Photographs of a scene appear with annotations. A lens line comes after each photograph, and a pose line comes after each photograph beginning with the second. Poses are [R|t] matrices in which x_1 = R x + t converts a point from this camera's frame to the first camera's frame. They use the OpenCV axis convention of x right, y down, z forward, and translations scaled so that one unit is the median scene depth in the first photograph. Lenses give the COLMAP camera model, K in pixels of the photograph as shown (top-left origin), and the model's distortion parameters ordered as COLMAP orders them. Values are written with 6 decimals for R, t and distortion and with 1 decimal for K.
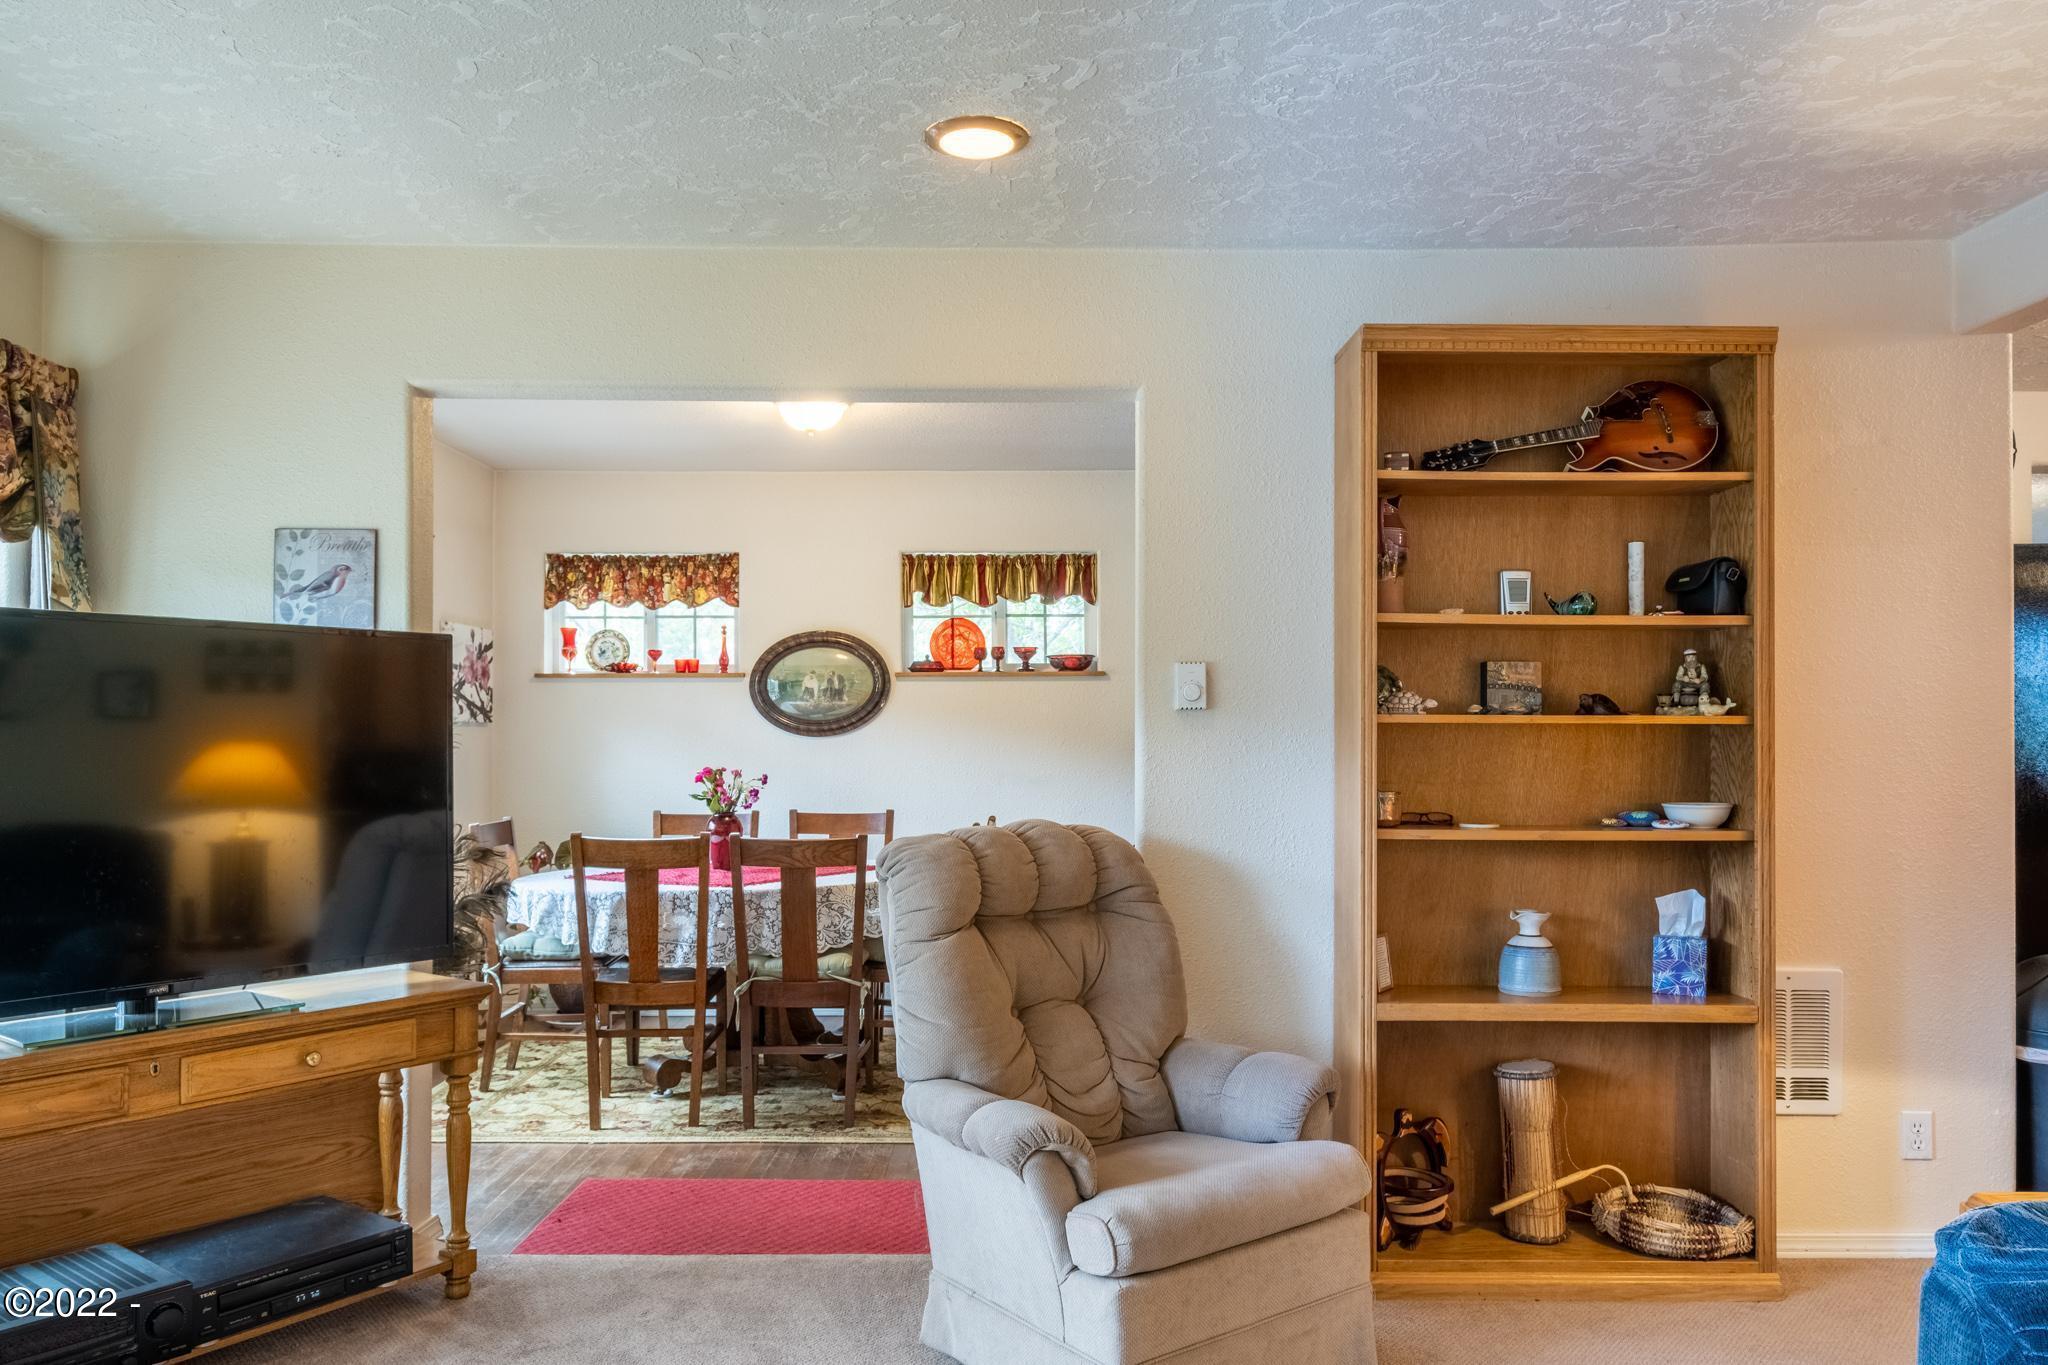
lens RADIAL K [[1422.1, 0, 1024.0], [0, 1422.1, 694.6], [0, 0, 1]] dist [-0.002641, 0.001725]
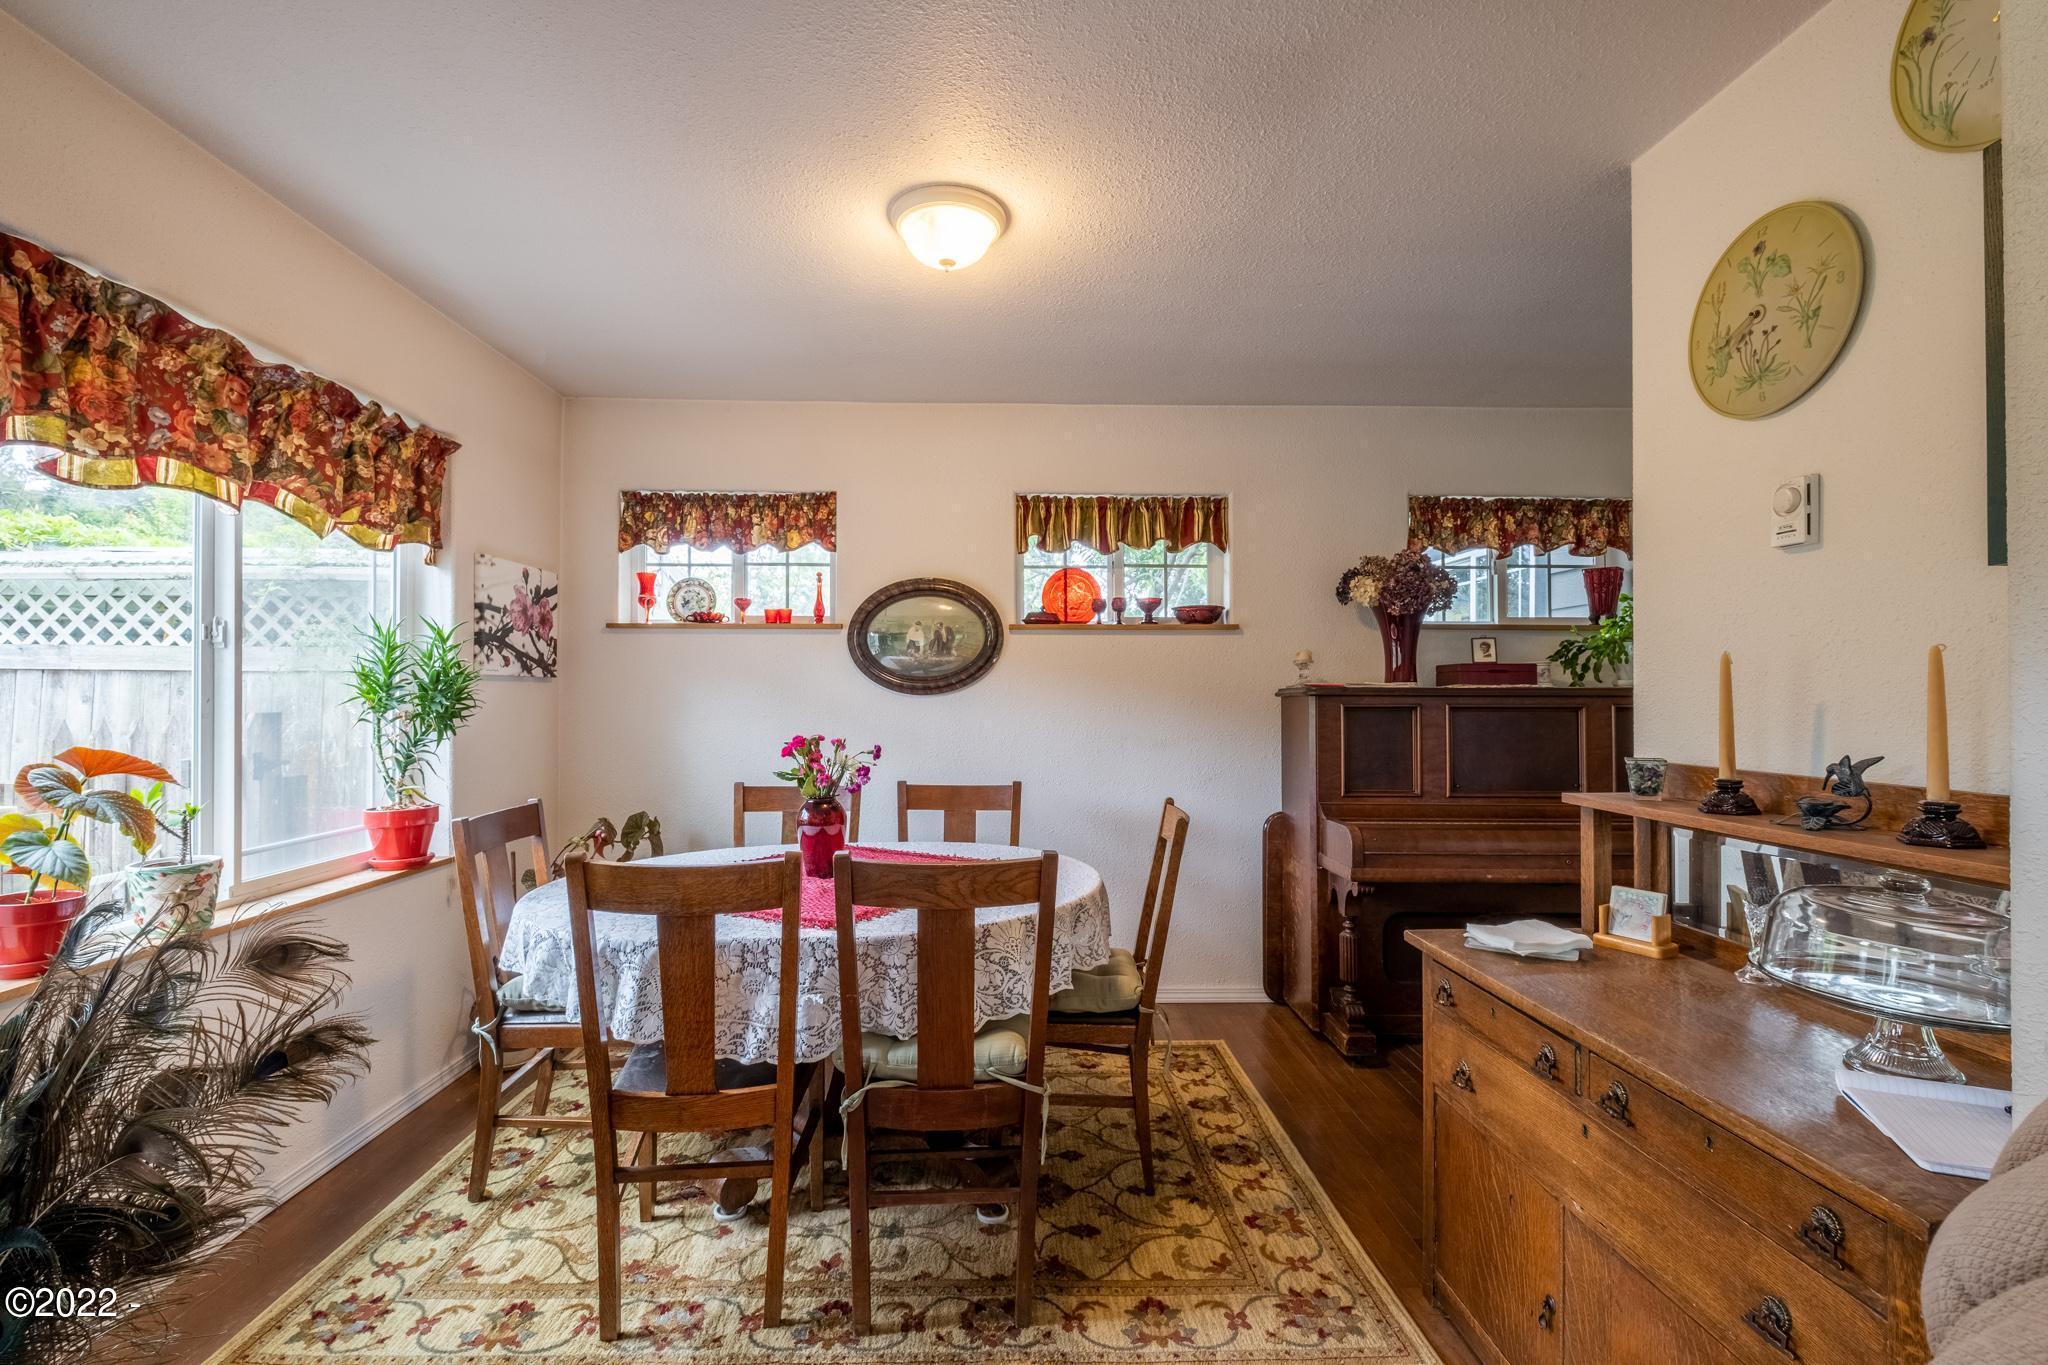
lens RADIAL K [[888.7, 0, 1020.8], [0, 888.7, 670.3], [0, 0, 1]] dist [0.002576, -0.000082]
pose [[0.999762, 0.004599, 0.021312, -0.095474], [-0.004605, 0.999989, 0.000199, 0.013642], [-0.021311, -0.000297, 0.999773, 0.435633]]
